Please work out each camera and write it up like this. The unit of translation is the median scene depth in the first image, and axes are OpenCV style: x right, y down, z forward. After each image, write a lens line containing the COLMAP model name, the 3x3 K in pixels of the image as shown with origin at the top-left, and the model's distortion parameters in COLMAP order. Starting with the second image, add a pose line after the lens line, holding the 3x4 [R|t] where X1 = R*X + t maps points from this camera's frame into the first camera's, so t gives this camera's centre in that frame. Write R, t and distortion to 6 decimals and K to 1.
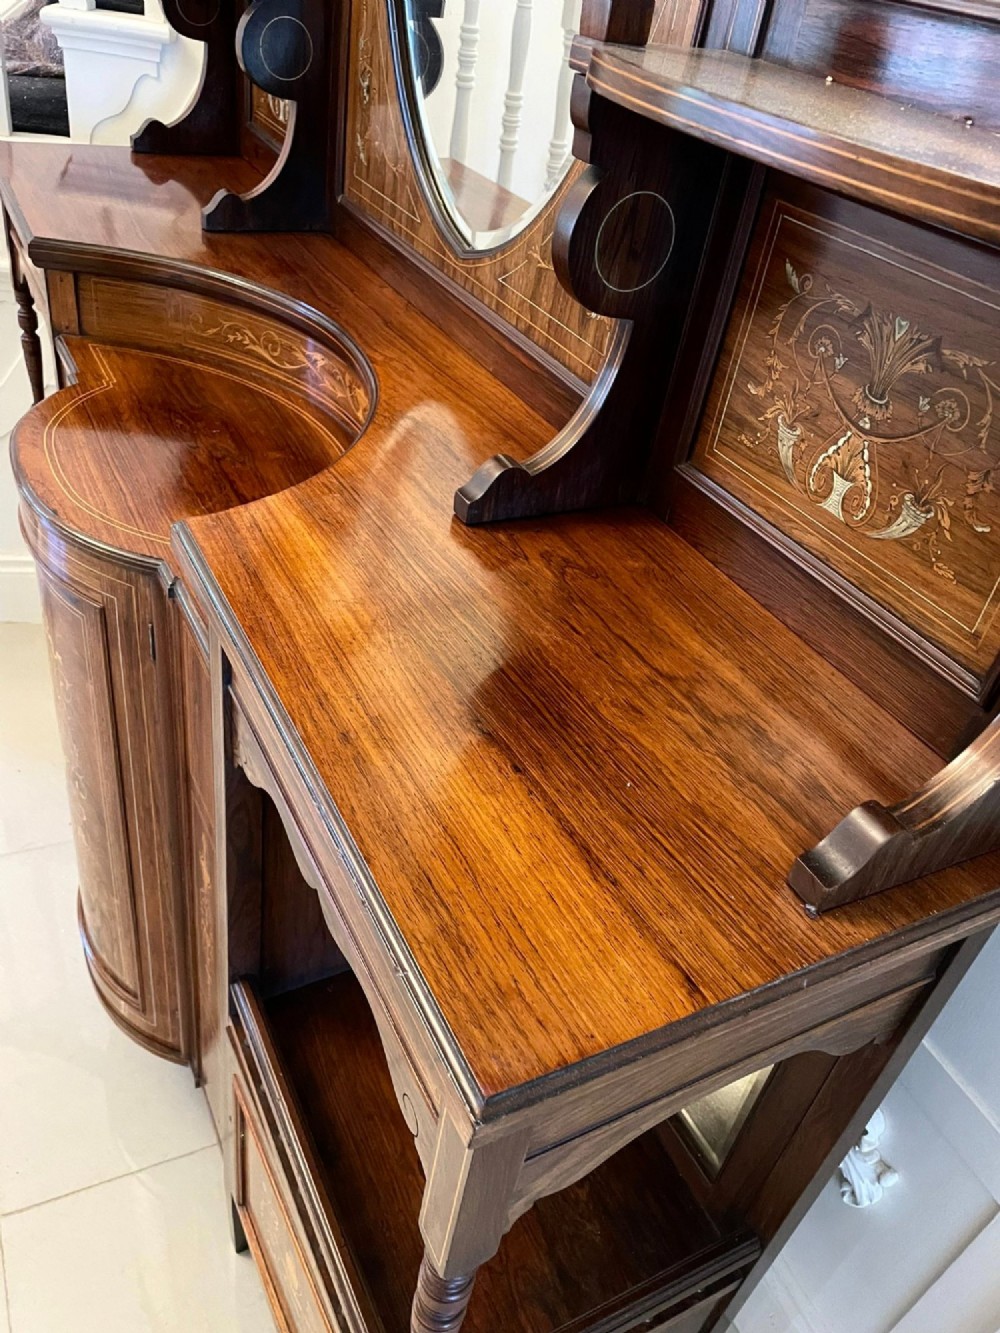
lens RADIAL K [[1047.1, 0, 500.0], [0, 1047.1, 666.5], [0, 0, 1]] dist [0.067671, -0.098654]
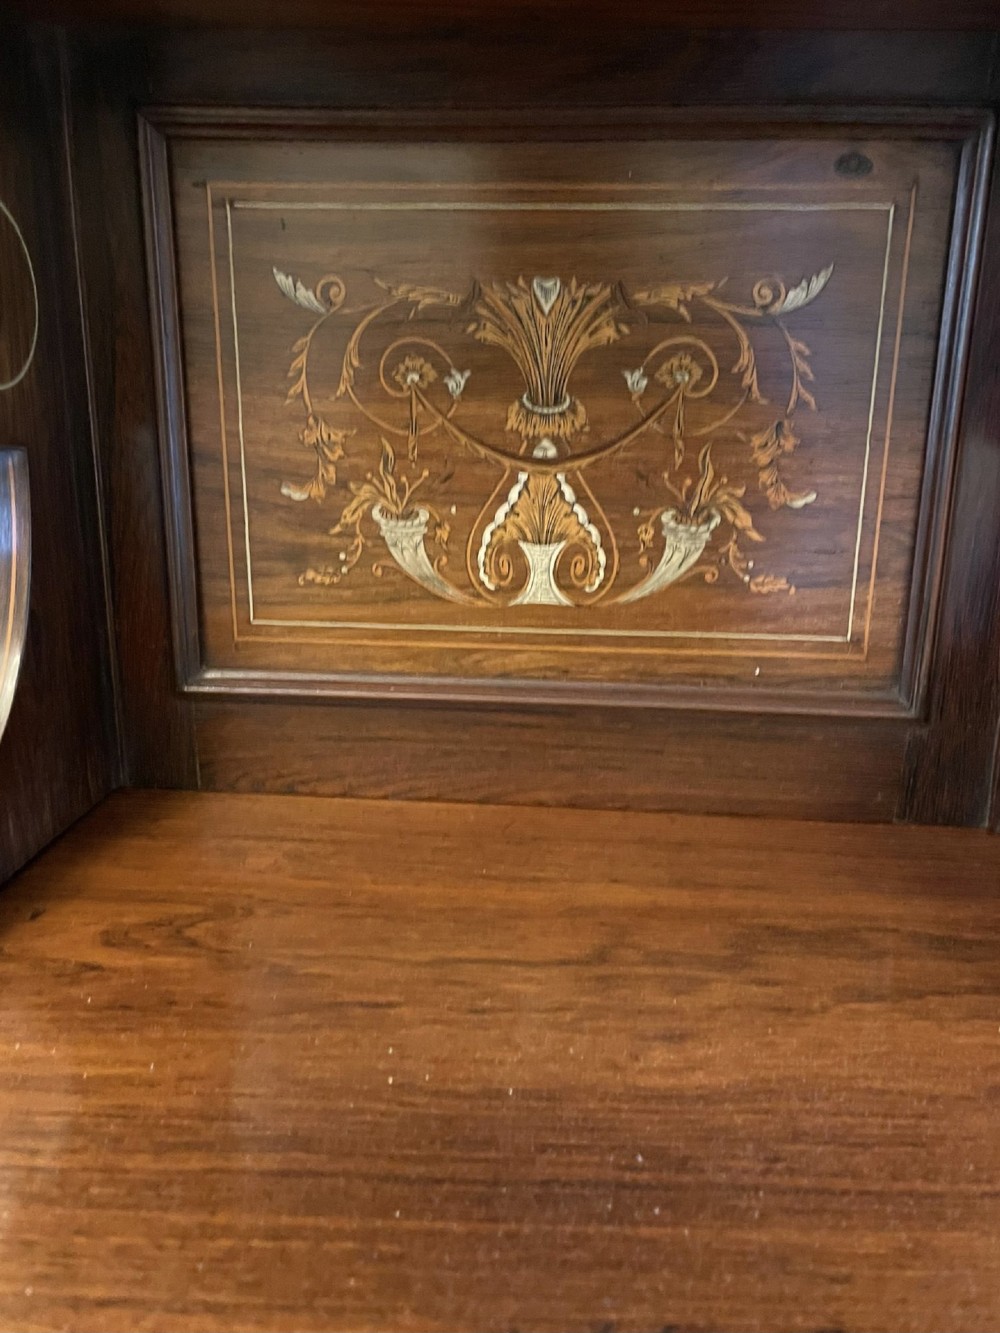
lens RADIAL K [[1047.1, 0, 500.0], [0, 1047.1, 666.5], [0, 0, 1]] dist [0.067671, -0.098654]
pose [[0.521069, -0.347433, 0.779601, -0.210811], [0.546223, 0.837600, 0.008197, -0.137935], [-0.655841, 0.421564, 0.626223, 0.662766]]
